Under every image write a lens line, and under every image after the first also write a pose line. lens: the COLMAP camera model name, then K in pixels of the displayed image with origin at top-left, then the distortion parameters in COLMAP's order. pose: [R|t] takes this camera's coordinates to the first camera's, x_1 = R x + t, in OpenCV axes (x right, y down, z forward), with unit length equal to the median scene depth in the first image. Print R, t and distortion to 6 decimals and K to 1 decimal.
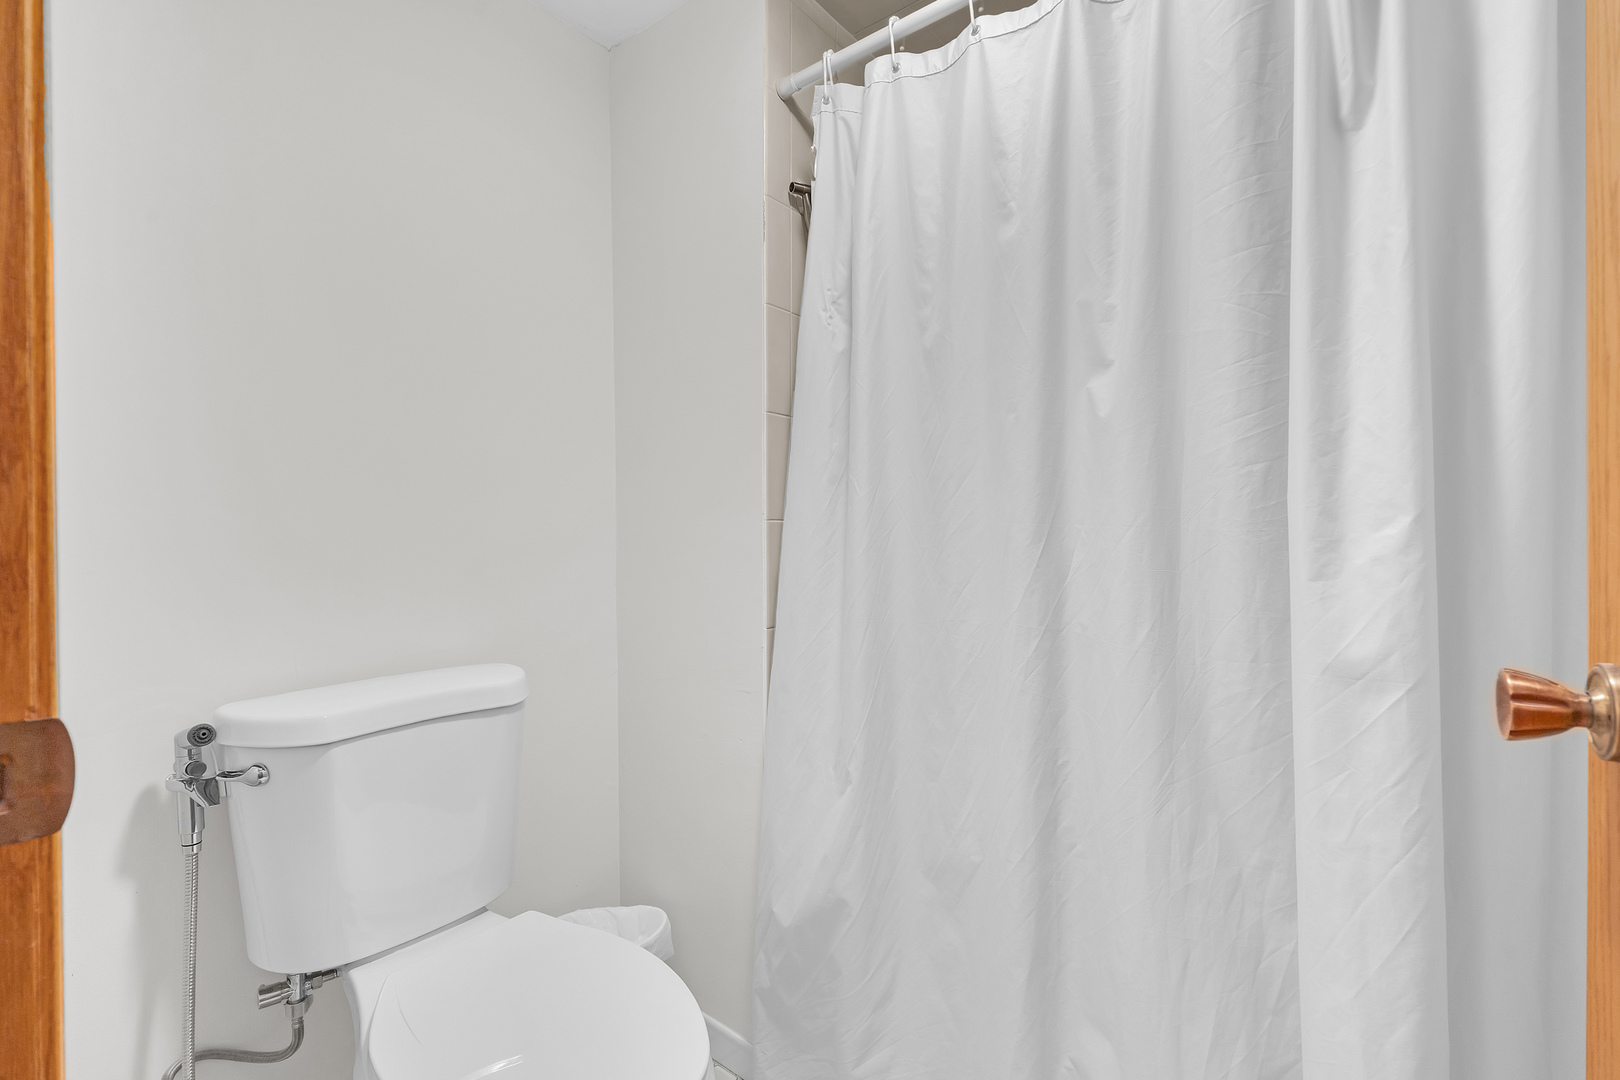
lens RADIAL K [[713.9, 0, 811.0], [0, 713.9, 537.2], [0, 0, 1]] dist [0.003538, 0.000334]
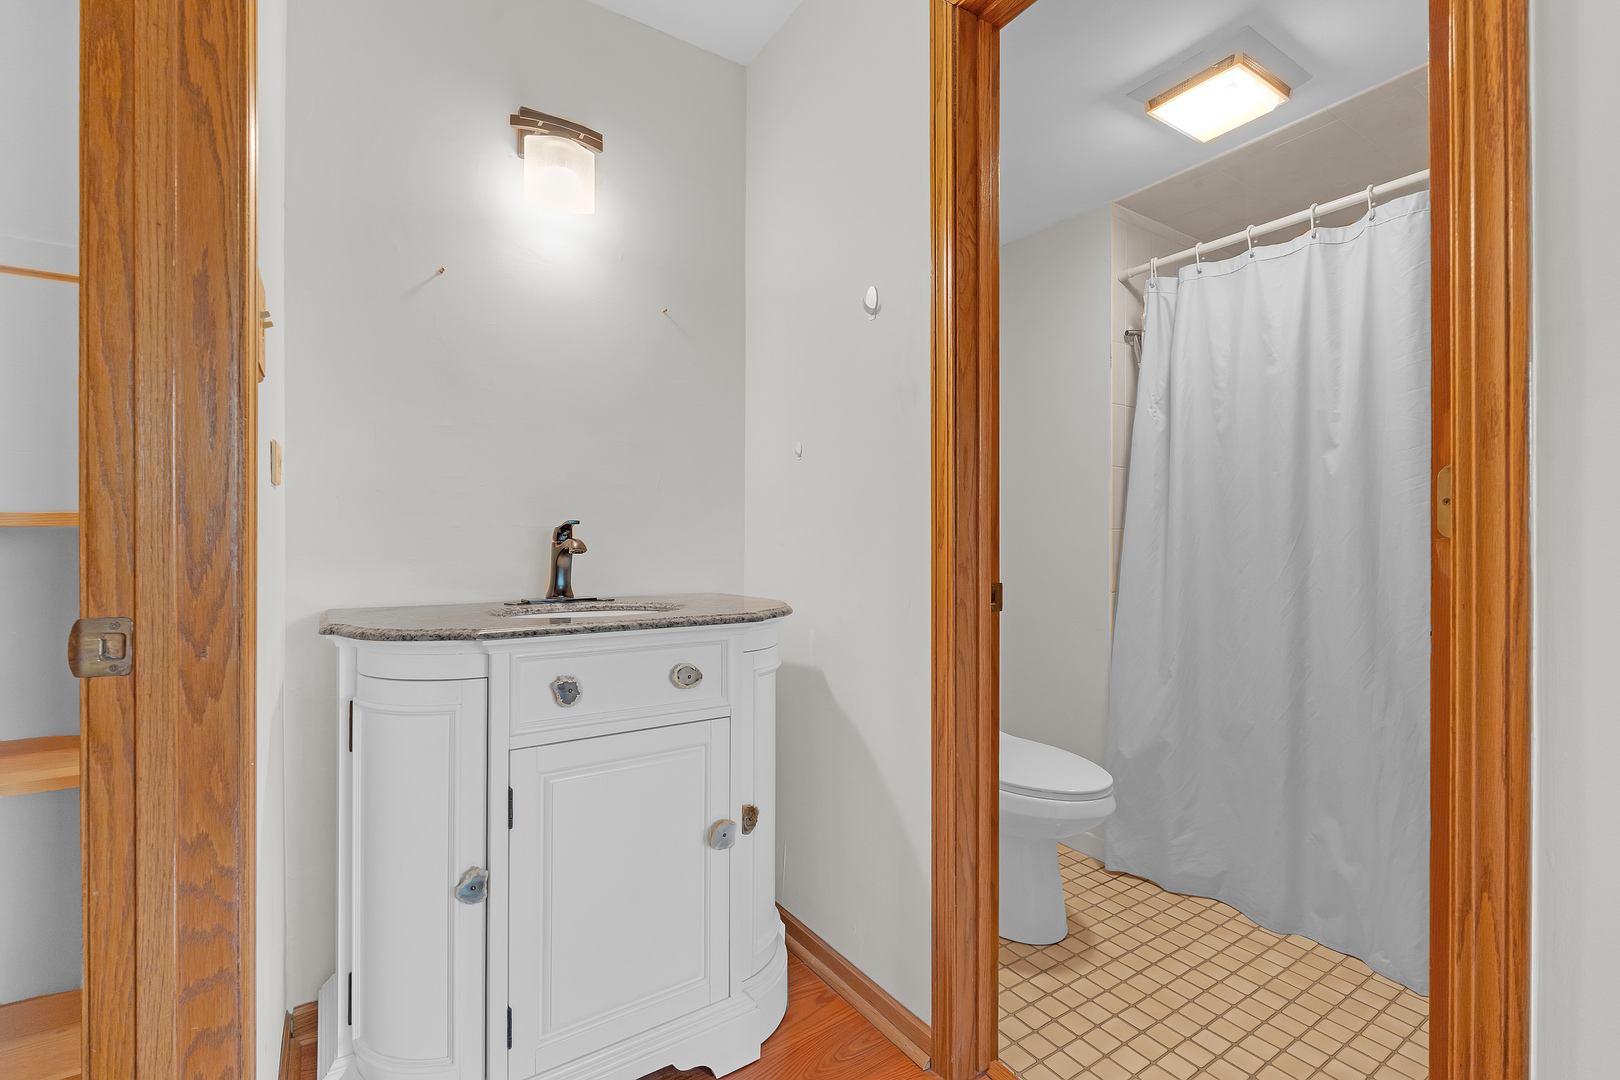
lens RADIAL K [[713.9, 0, 811.4], [0, 713.9, 536.6], [0, 0, 1]] dist [0.003538, 0.000334]
pose [[0.951917, 0.002494, -0.306347, -0.249327], [-0.002696, 0.999996, -0.000234, -0.004318], [0.306345, 0.001049, 0.951920, -0.959635]]
